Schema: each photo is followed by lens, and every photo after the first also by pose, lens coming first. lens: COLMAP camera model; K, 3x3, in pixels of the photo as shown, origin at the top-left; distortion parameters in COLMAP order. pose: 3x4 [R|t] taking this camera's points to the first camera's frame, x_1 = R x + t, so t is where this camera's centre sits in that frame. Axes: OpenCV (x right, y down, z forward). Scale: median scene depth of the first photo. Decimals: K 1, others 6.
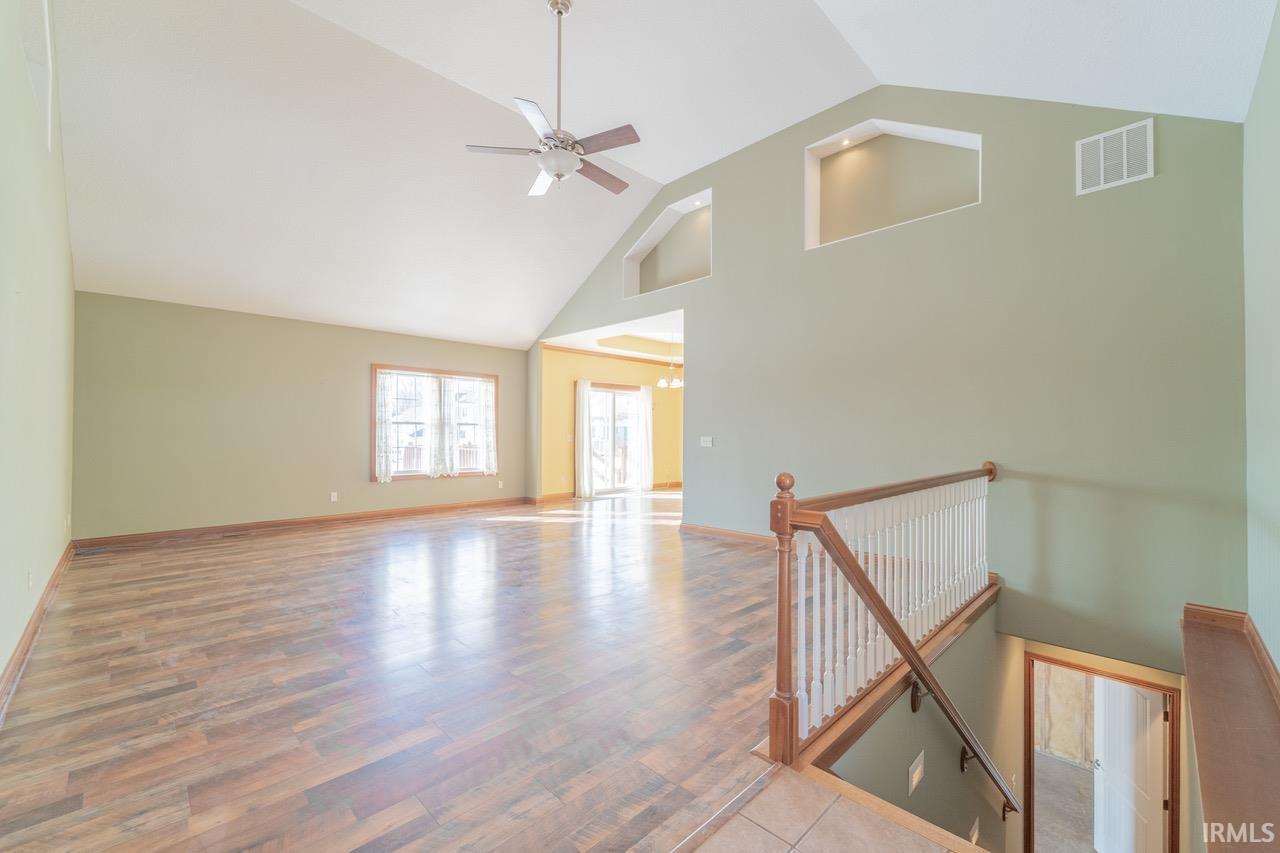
lens RADIAL K [[515.8, 0, 640.0], [0, 515.8, 426.5], [0, 0, 1]] dist [0.002298, 0.000183]
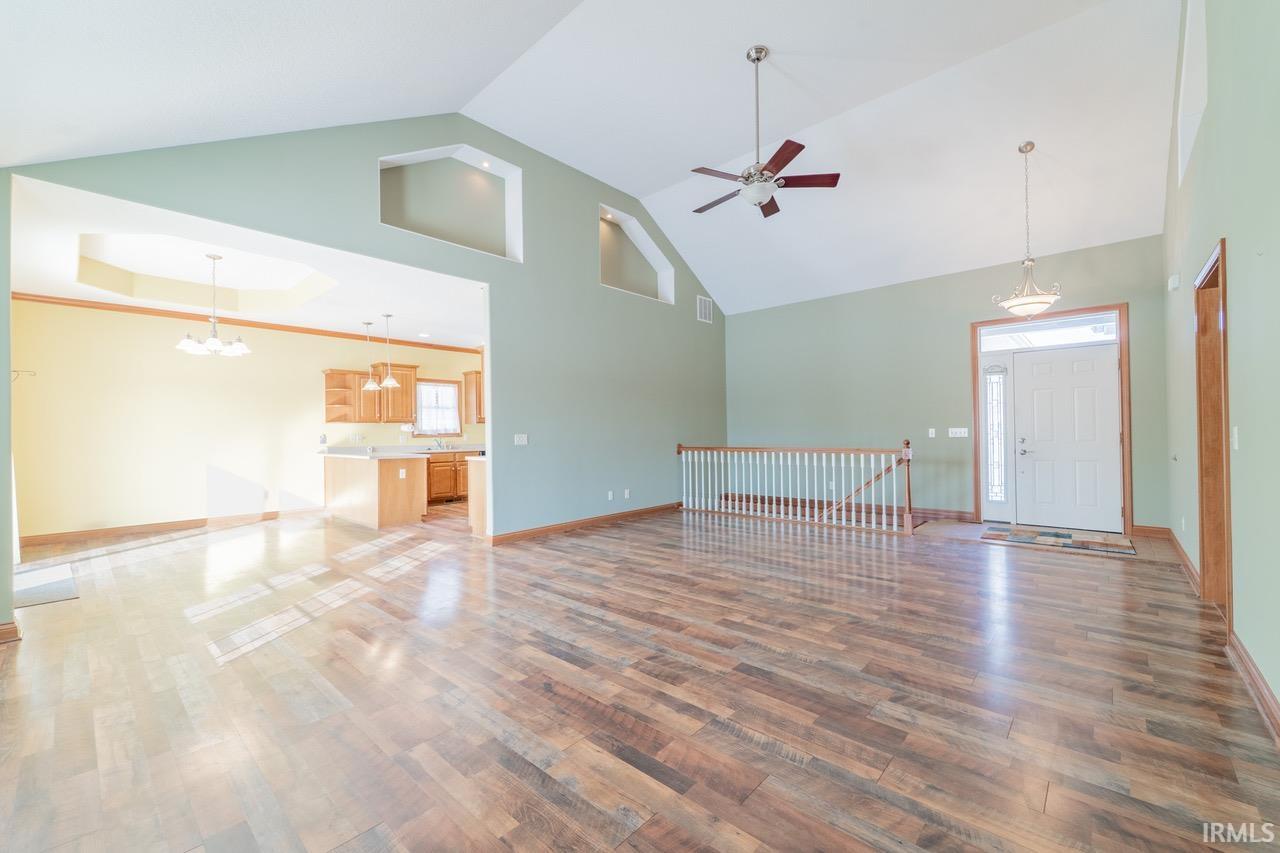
lens RADIAL K [[515.8, 0, 640.0], [0, 515.8, 426.5], [0, 0, 1]] dist [0.002298, 0.000183]
pose [[-0.053934, 0.008118, 0.998511, -0.816836], [-0.002202, 0.999964, -0.008249, 0.013372], [-0.998542, -0.002643, -0.053915, 0.843195]]
